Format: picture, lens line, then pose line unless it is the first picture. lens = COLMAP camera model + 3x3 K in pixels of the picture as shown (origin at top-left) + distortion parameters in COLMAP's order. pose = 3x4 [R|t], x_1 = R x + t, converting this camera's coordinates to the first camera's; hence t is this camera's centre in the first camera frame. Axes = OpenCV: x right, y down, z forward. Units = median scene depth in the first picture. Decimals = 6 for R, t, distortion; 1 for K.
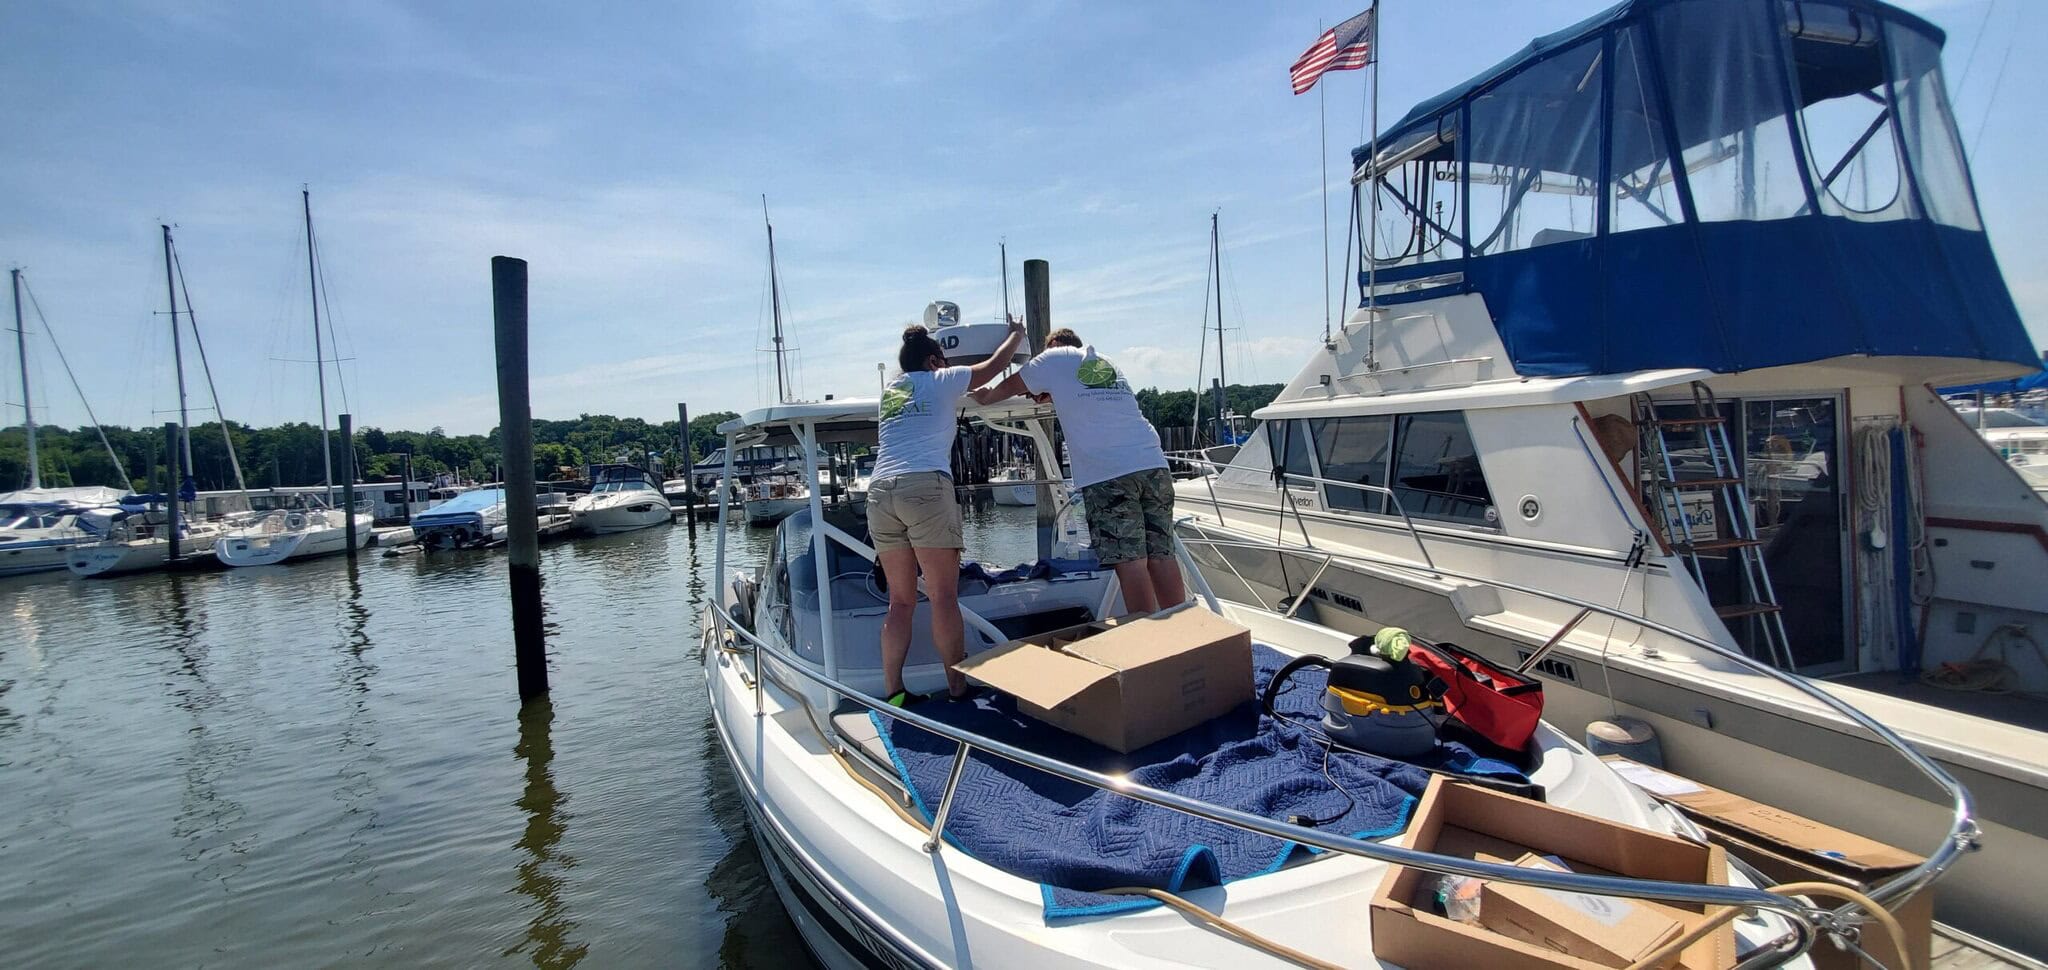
lens RADIAL K [[782.9, 0, 1019.3], [0, 782.9, 476.6], [0, 0, 1]] dist [0.002791, -0.010089]
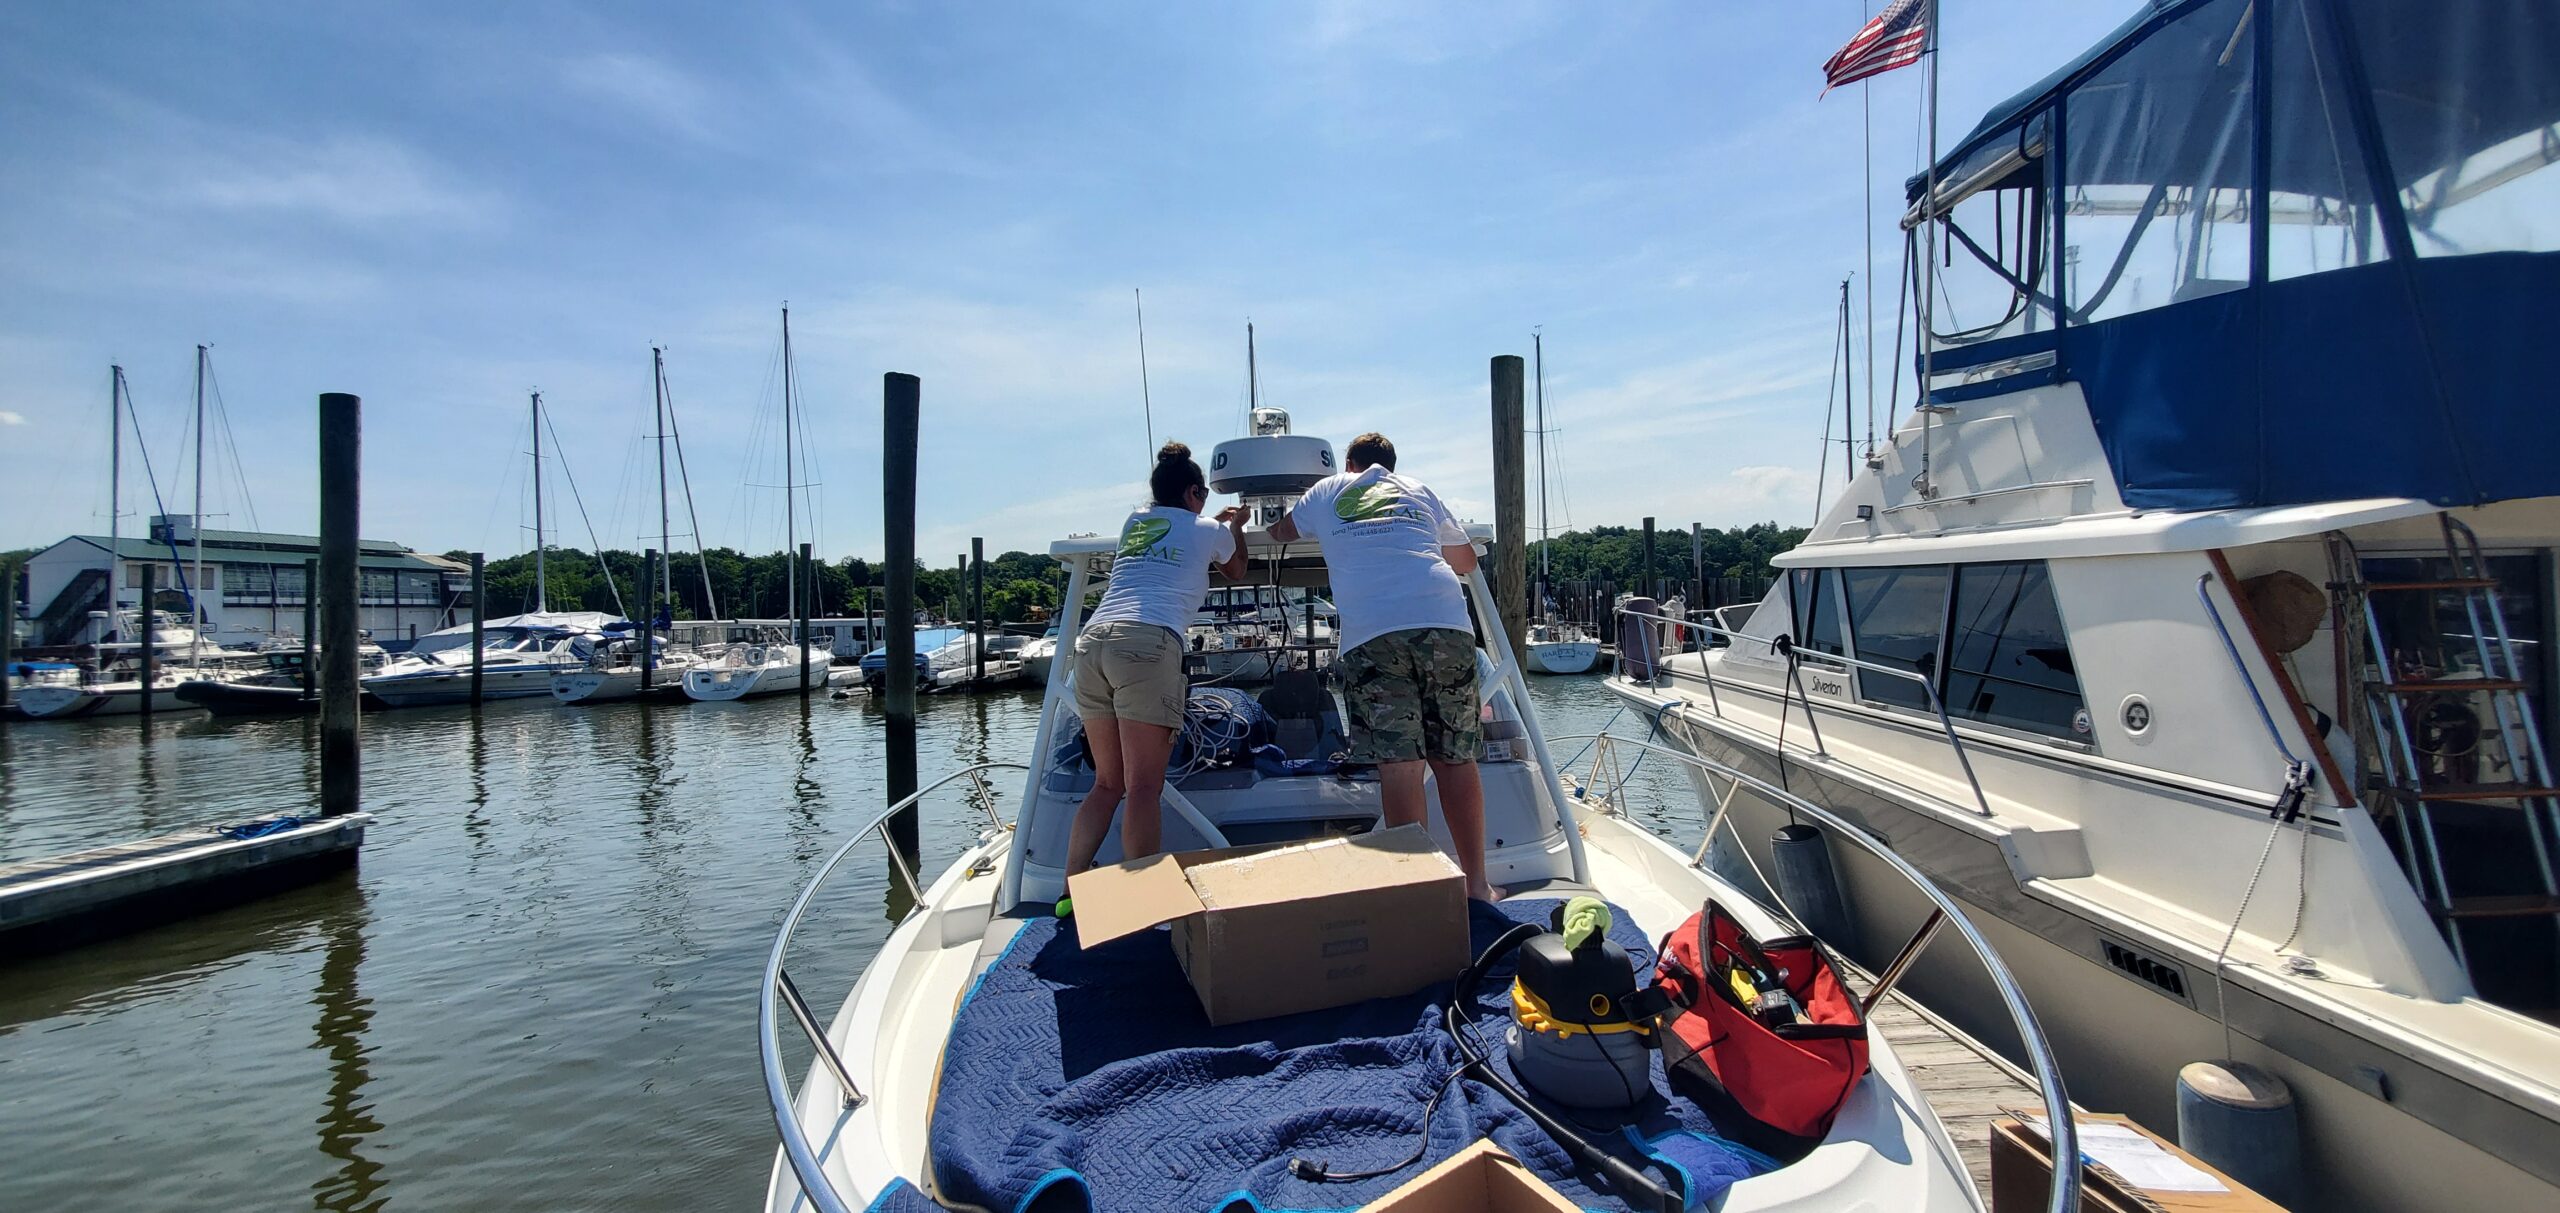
lens RADIAL K [[987.2, 0, 1317.9], [0, 987.2, 601.5], [0, 0, 1]] dist [-0.001920, -0.009405]
pose [[0.969012, 0.028182, -0.245399, 0.140198], [-0.035766, 0.999009, -0.026504, -0.004701], [0.244409, 0.034460, 0.969060, 0.043731]]
